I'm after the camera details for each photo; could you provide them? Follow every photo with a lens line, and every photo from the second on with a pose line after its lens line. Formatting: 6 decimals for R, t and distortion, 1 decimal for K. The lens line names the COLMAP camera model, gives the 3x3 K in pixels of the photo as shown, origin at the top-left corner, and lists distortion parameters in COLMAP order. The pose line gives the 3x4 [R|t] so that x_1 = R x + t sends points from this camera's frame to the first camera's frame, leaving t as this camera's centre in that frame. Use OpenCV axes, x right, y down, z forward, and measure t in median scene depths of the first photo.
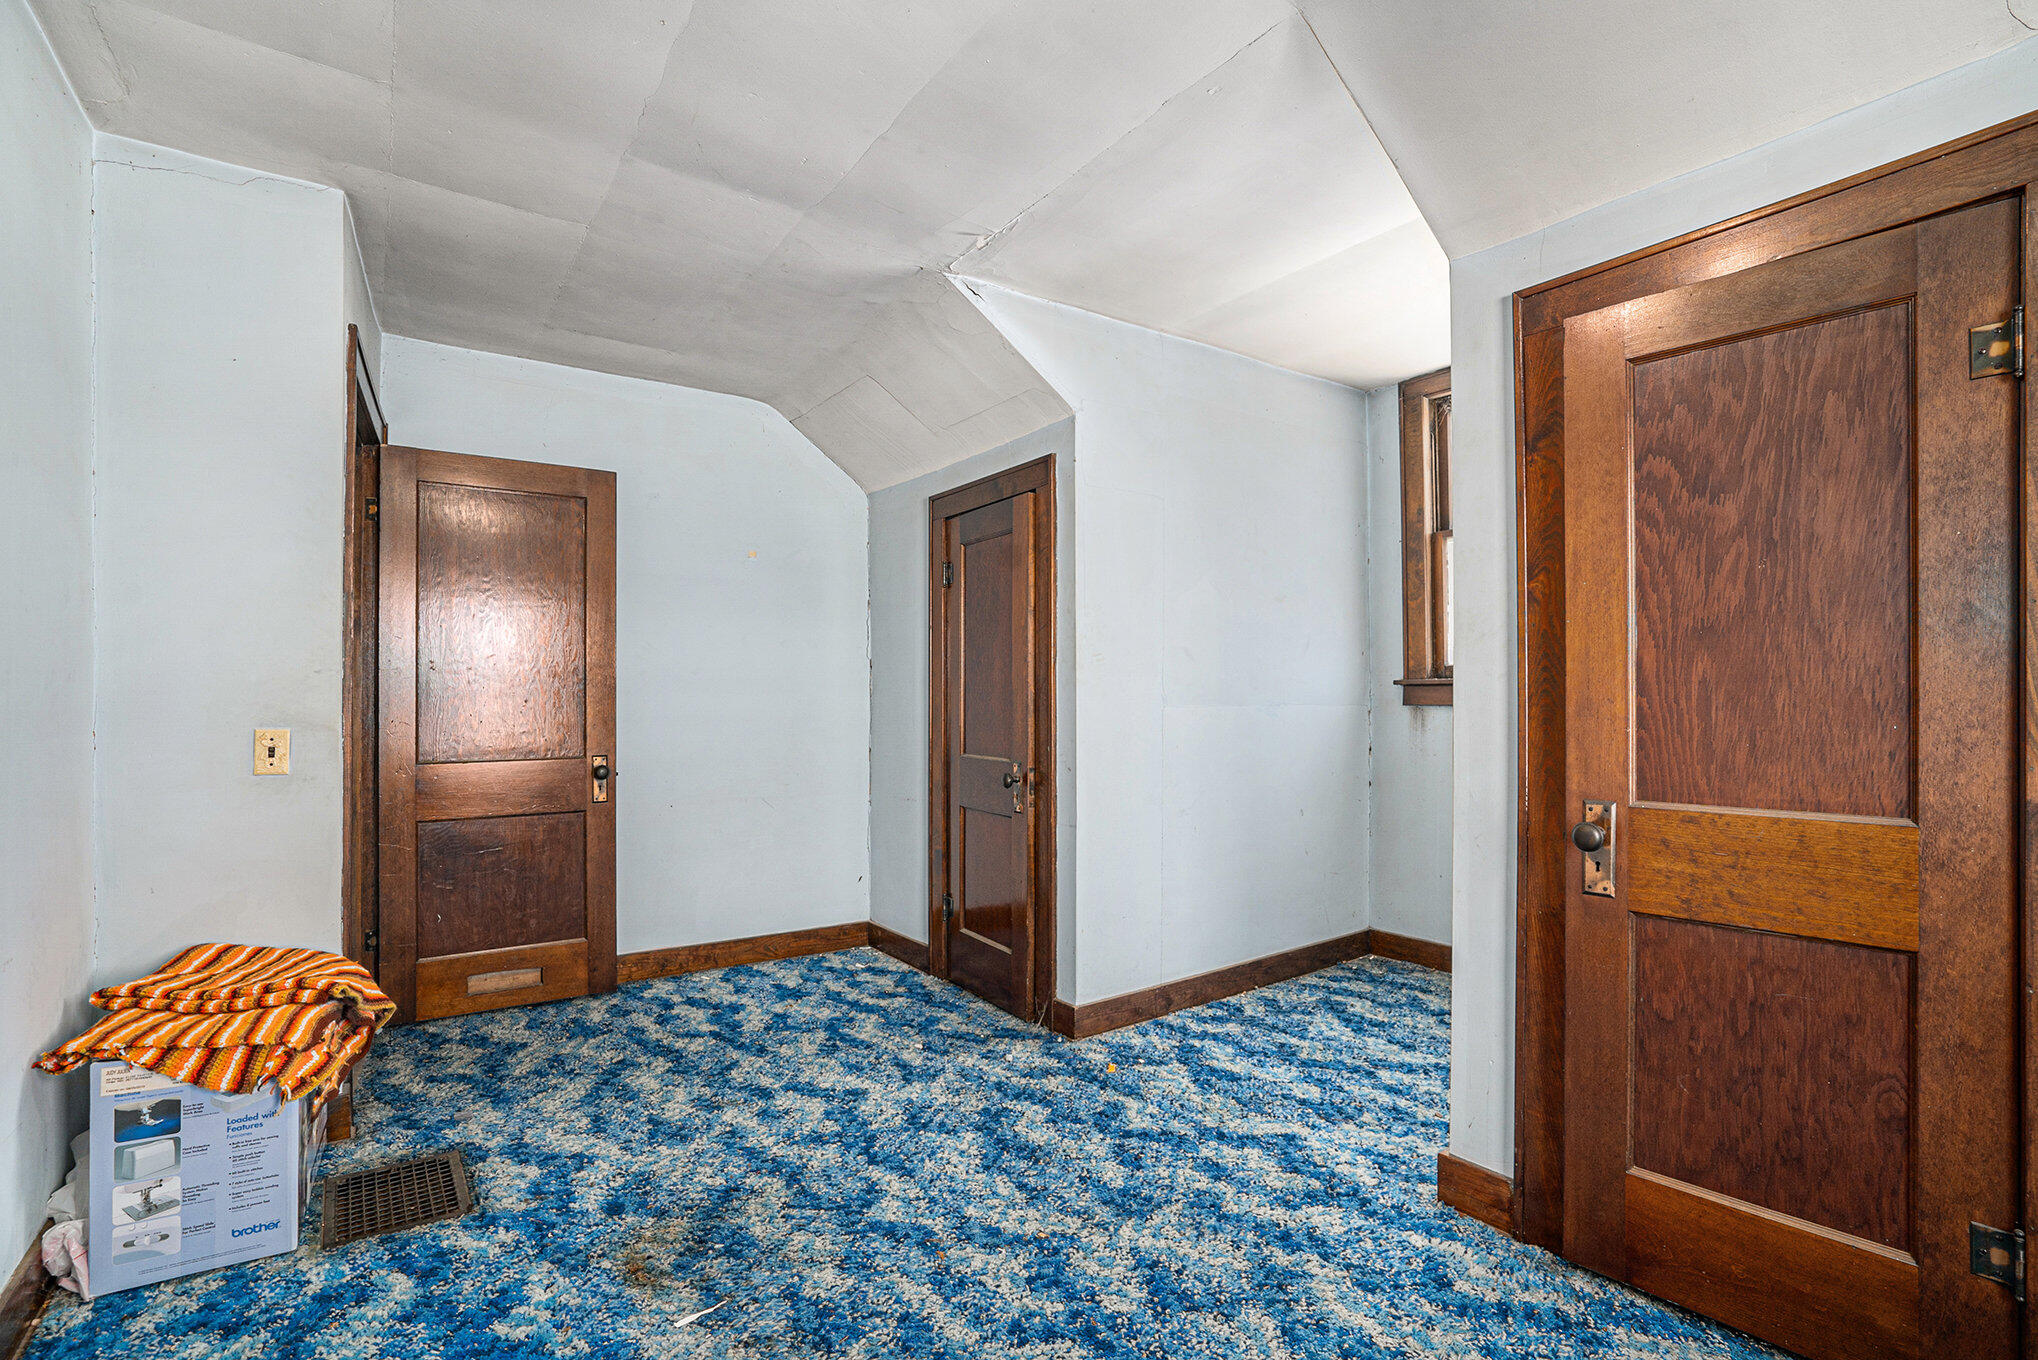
lens RADIAL K [[961.6, 0, 1028.4], [0, 961.6, 683.0], [0, 0, 1]] dist [-0.052088, 0.011660]
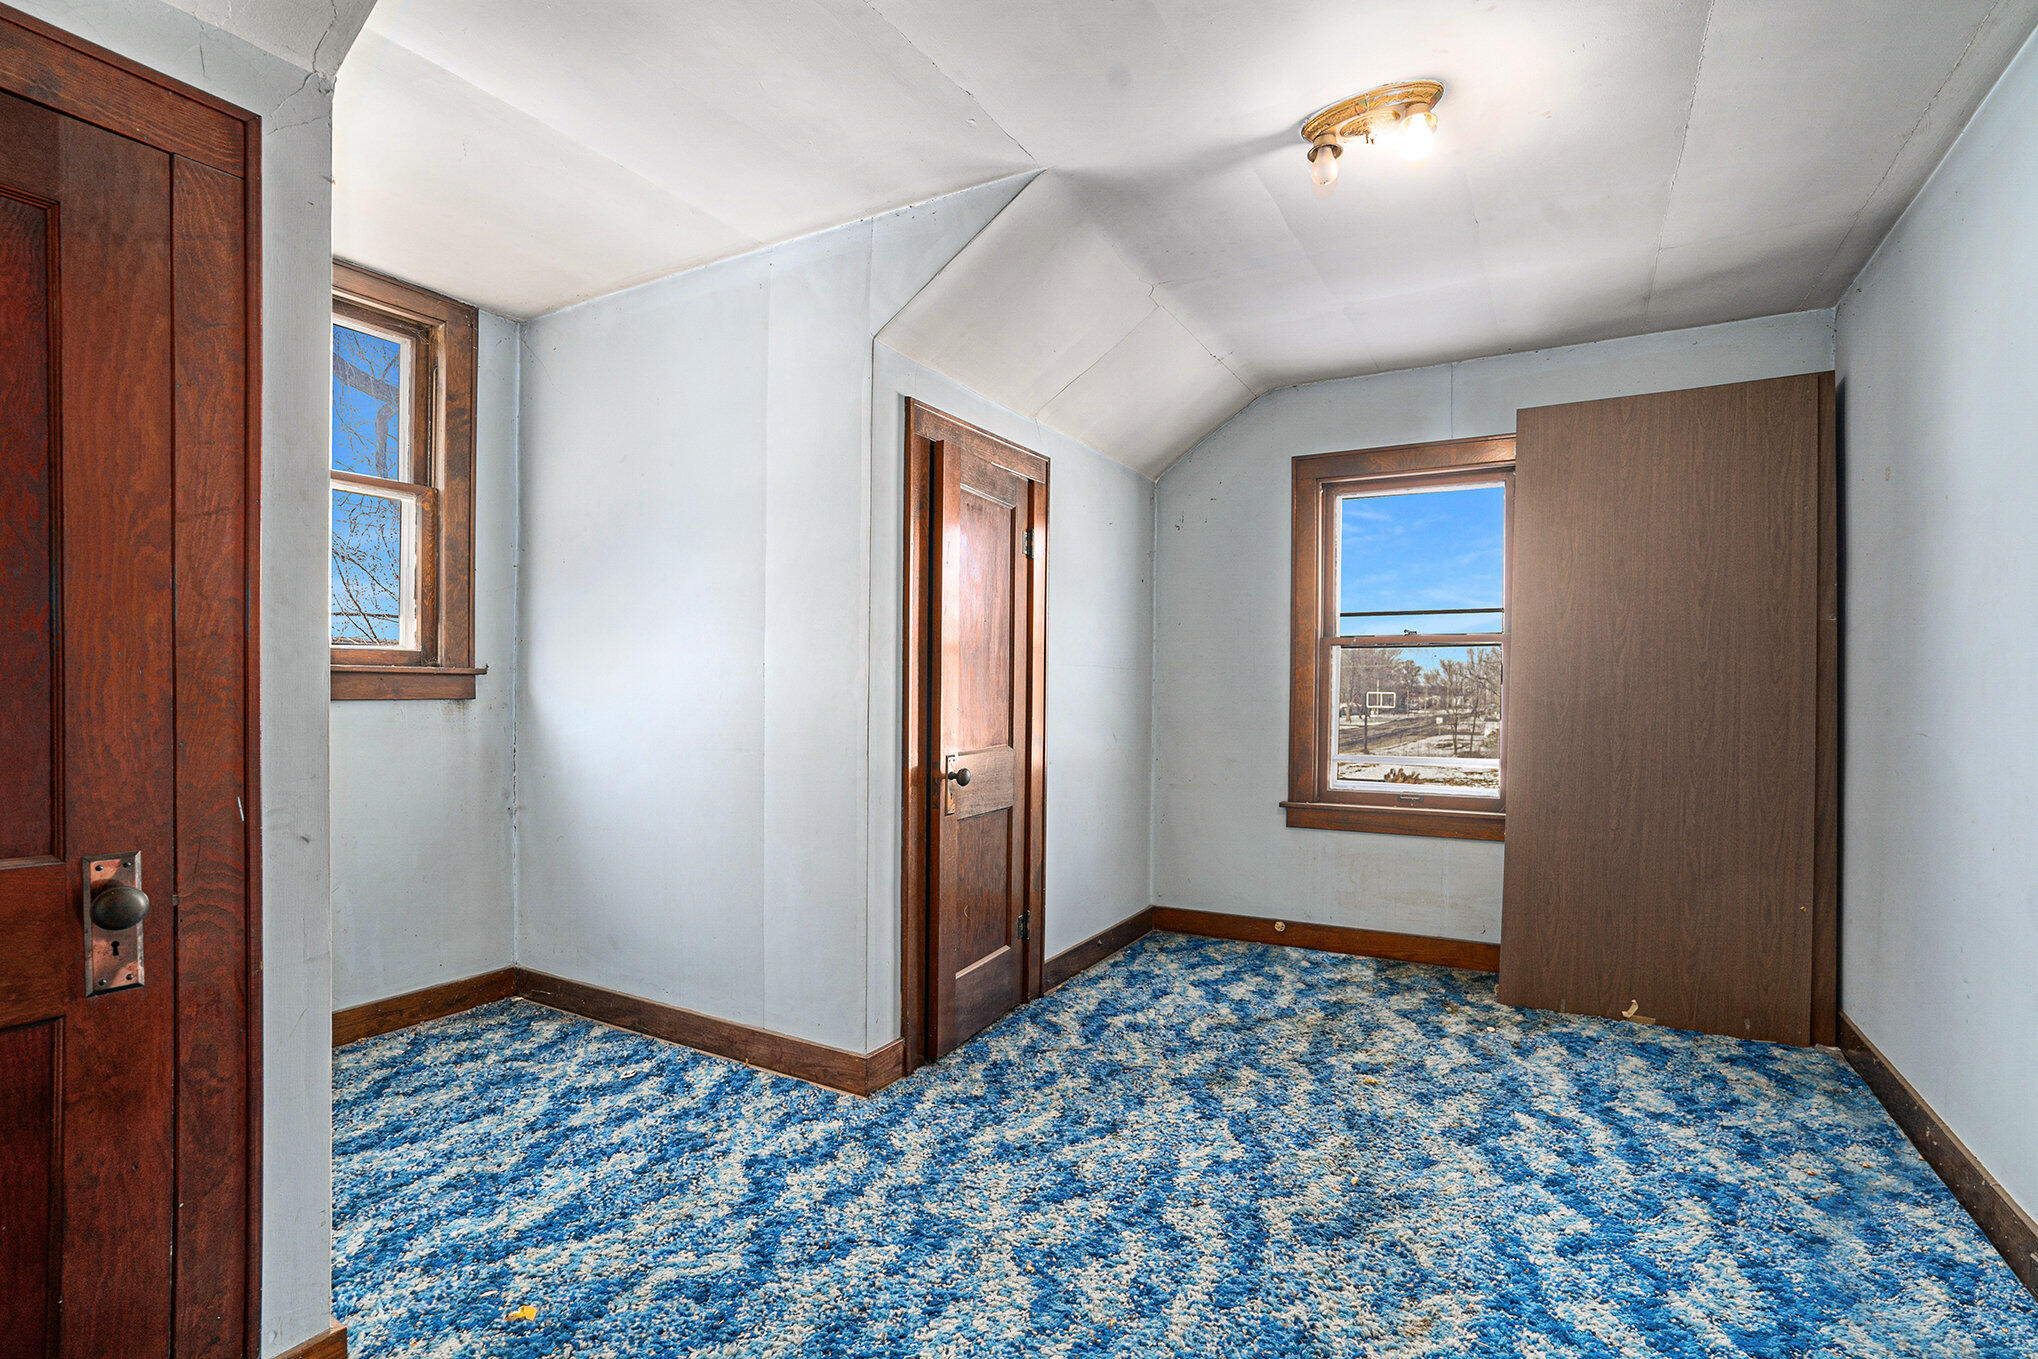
lens RADIAL K [[961.6, 0, 1026.9], [0, 961.6, 694.4], [0, 0, 1]] dist [-0.052088, 0.011660]
pose [[-0.422899, 0.002396, 0.906174, -0.723581], [-0.012032, 0.999893, -0.008259, 0.025942], [-0.906097, -0.014396, -0.422825, 1.230288]]
